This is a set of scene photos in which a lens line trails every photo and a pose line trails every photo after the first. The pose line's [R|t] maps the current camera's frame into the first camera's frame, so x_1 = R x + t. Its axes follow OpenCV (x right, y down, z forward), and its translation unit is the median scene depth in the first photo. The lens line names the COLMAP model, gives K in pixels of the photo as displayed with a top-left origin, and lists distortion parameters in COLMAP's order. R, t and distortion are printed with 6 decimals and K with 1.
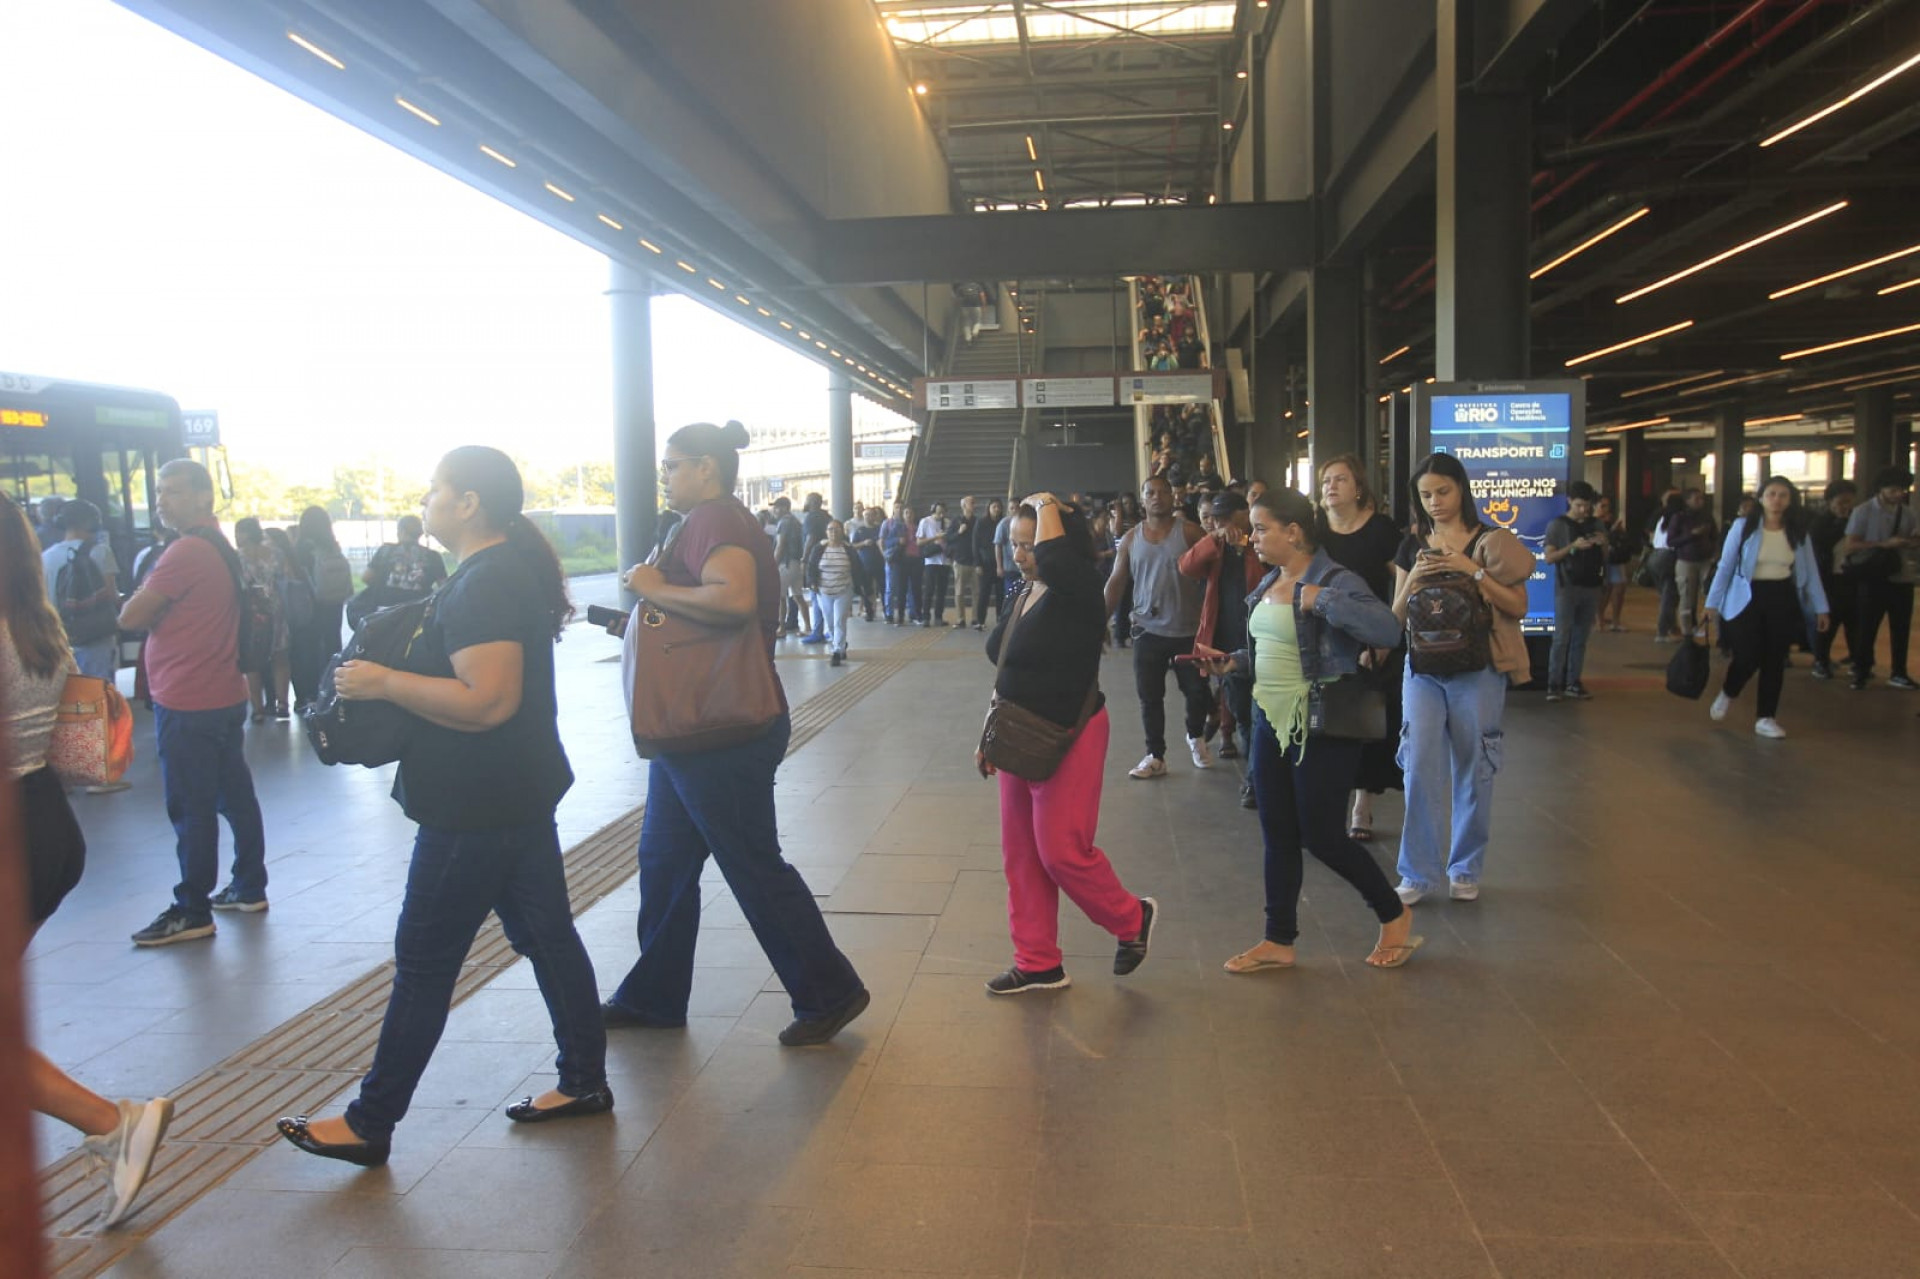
lens RADIAL K [[1402.5, 0, 964.2], [0, 1402.5, 637.6], [0, 0, 1]] dist [-0.058032, 0.004343]
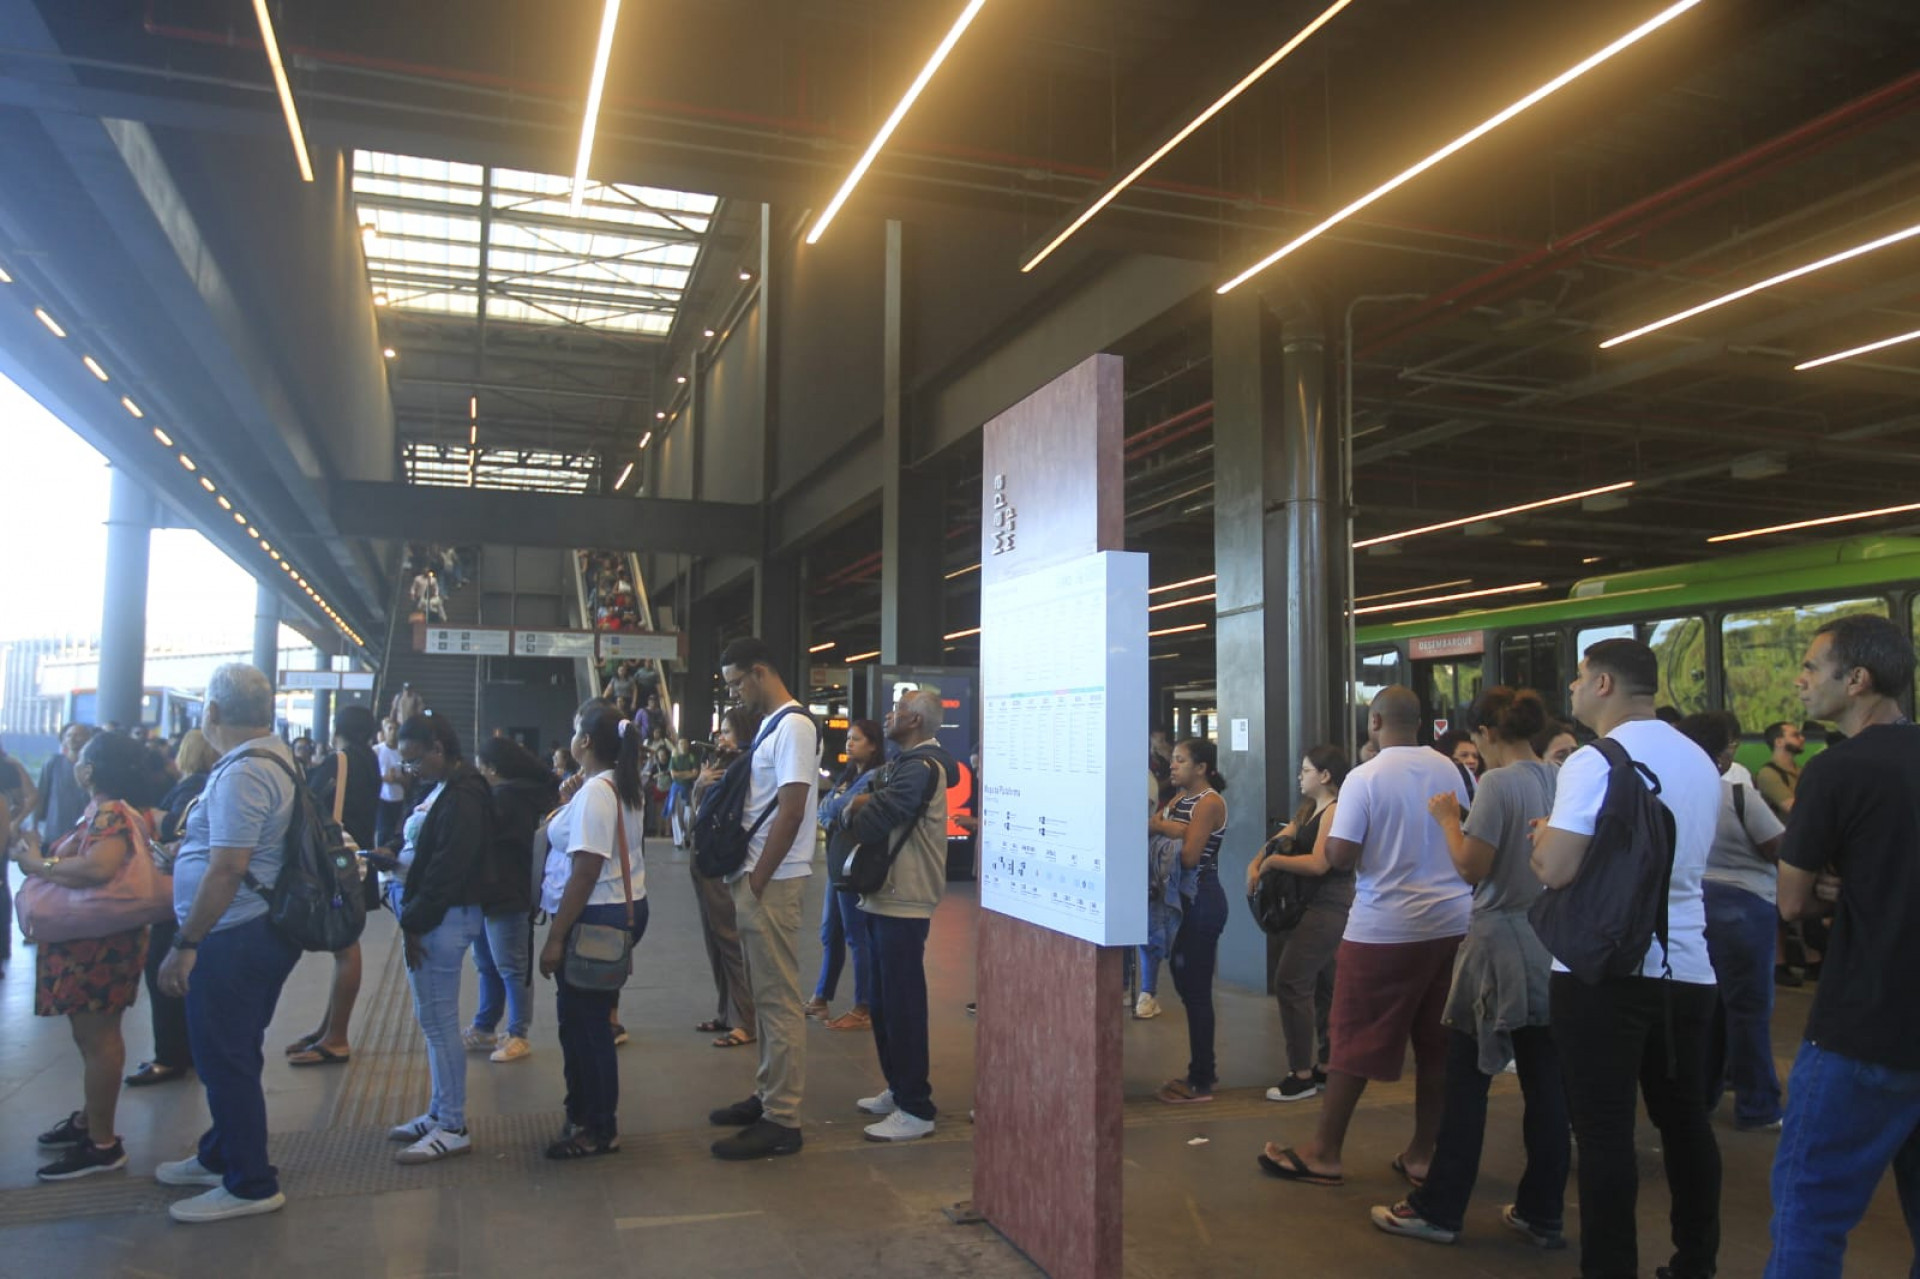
lens RADIAL K [[1402.5, 0, 964.2], [0, 1402.5, 637.6], [0, 0, 1]] dist [-0.058032, 0.004343]
pose [[0.899569, 0.057437, 0.432986, -0.083026], [0.015666, 0.986435, -0.163401, 0.010633], [-0.436498, 0.153773, 0.886467, -0.125927]]
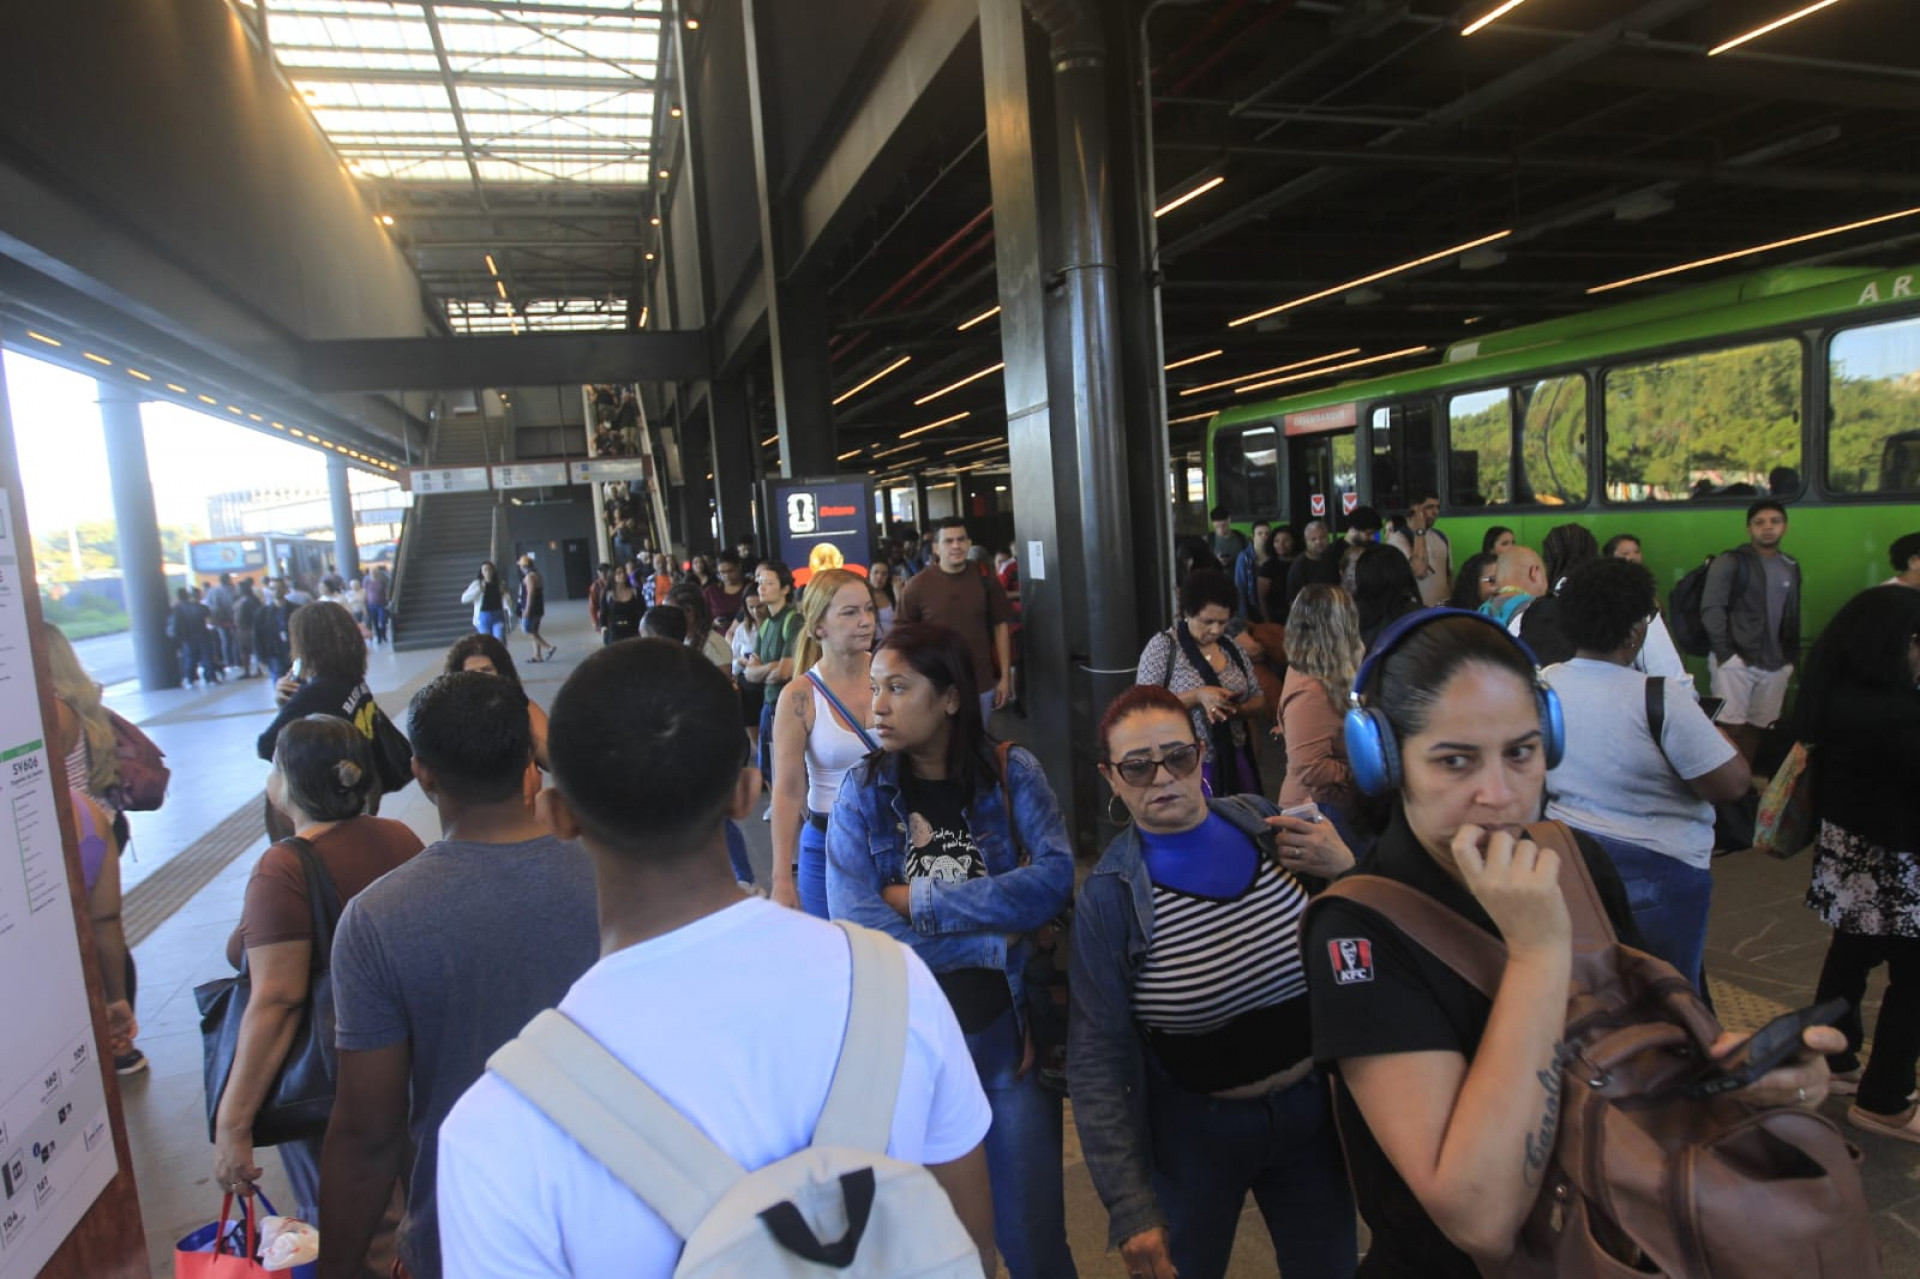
lens RADIAL K [[1105.2, 0, 954.5], [0, 1105.2, 633.9], [0, 0, 1]] dist [-0.043490, 0.016501]
pose [[0.913280, -0.089562, 0.397365, 0.011317], [0.088936, 0.995836, 0.020046, -0.010175], [-0.397505, 0.017032, 0.917442, -0.061582]]
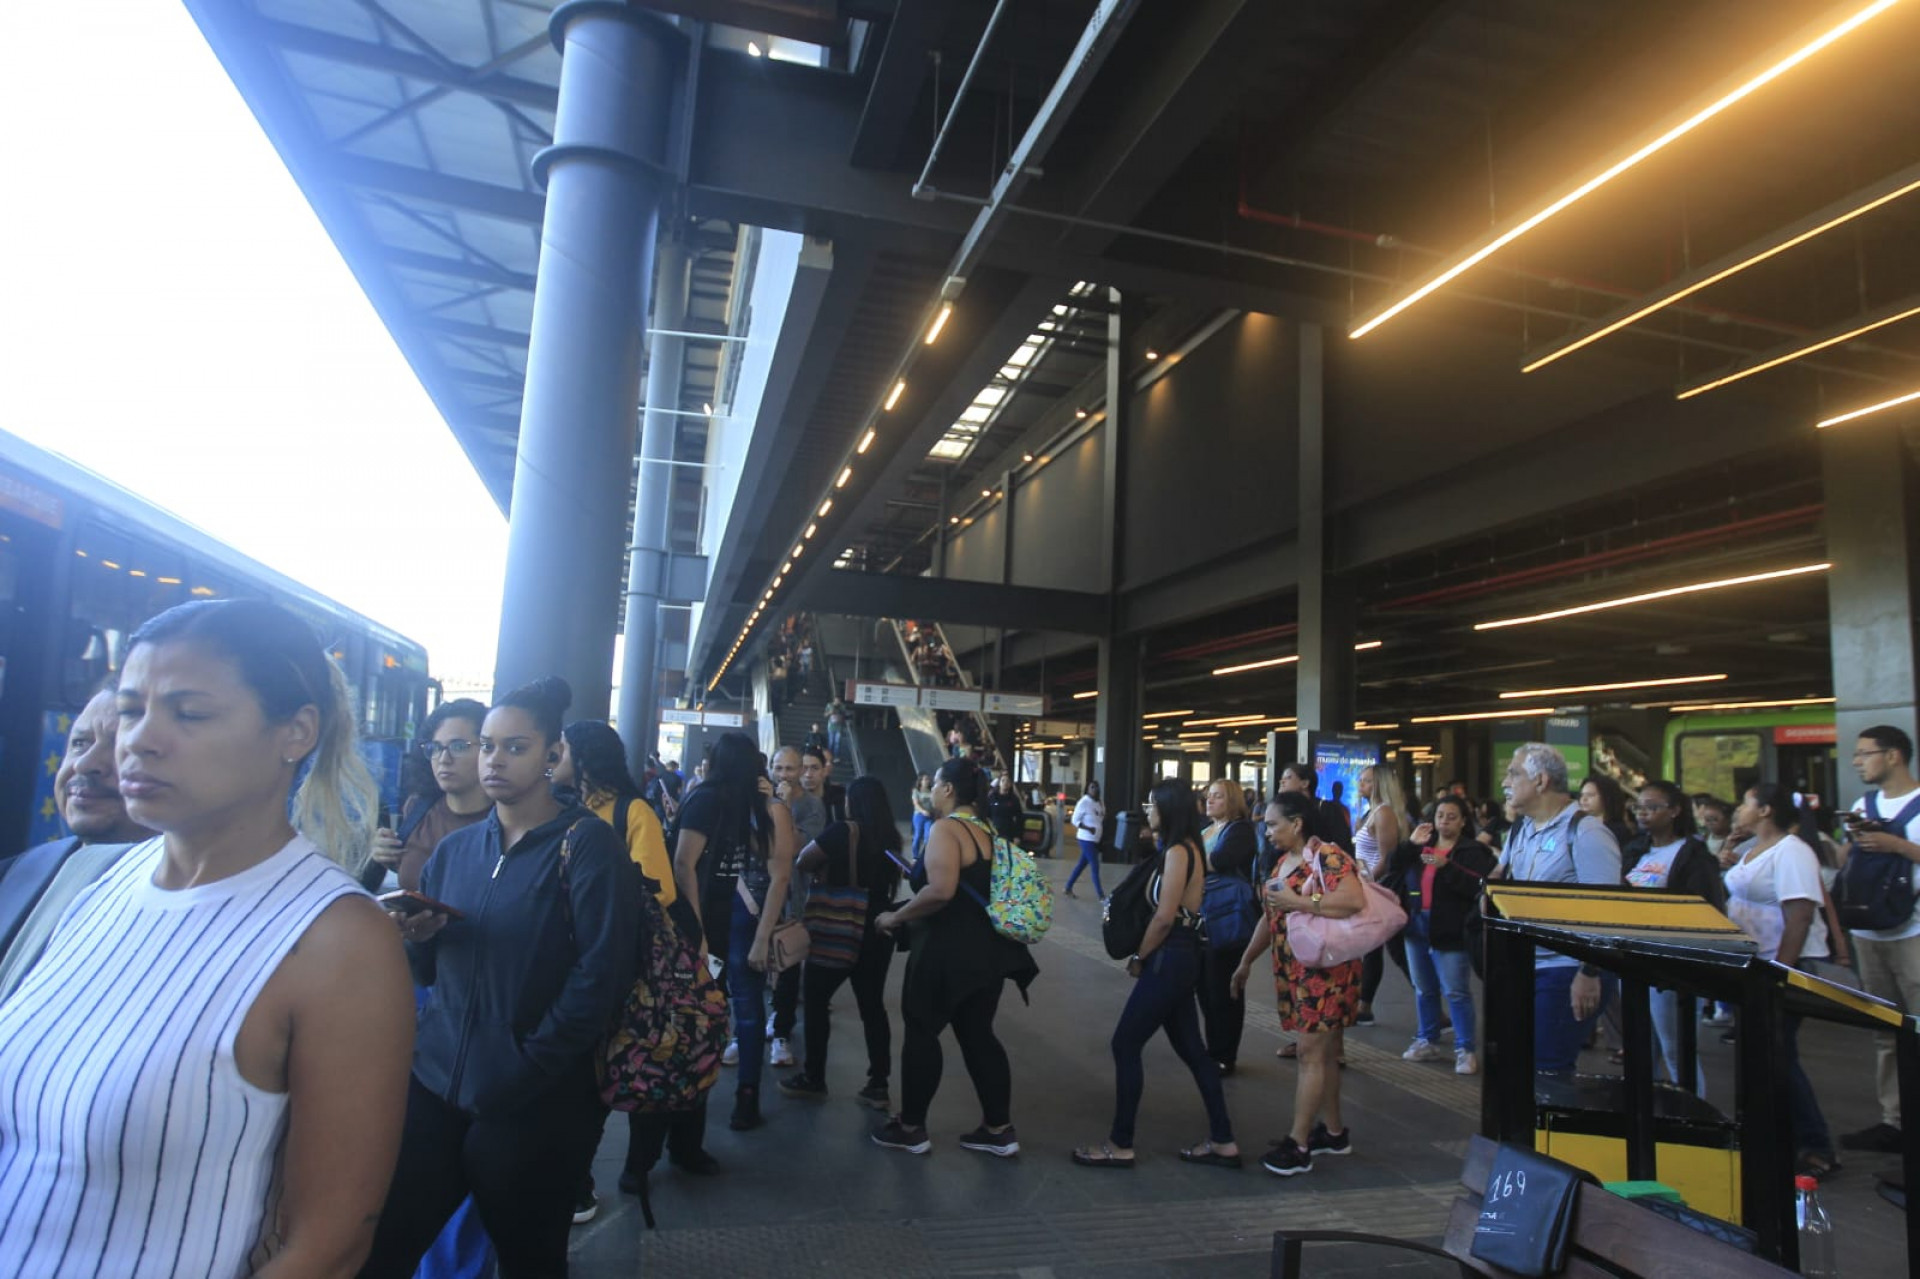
lens RADIAL K [[1105.2, 0, 954.5], [0, 1105.2, 633.9], [0, 0, 1]] dist [-0.043490, 0.016501]
pose [[0.929843, 0.112549, 0.350321, -0.227357], [-0.035879, 0.975267, -0.218096, 0.007770], [-0.366204, 0.190226, 0.910884, -0.053799]]
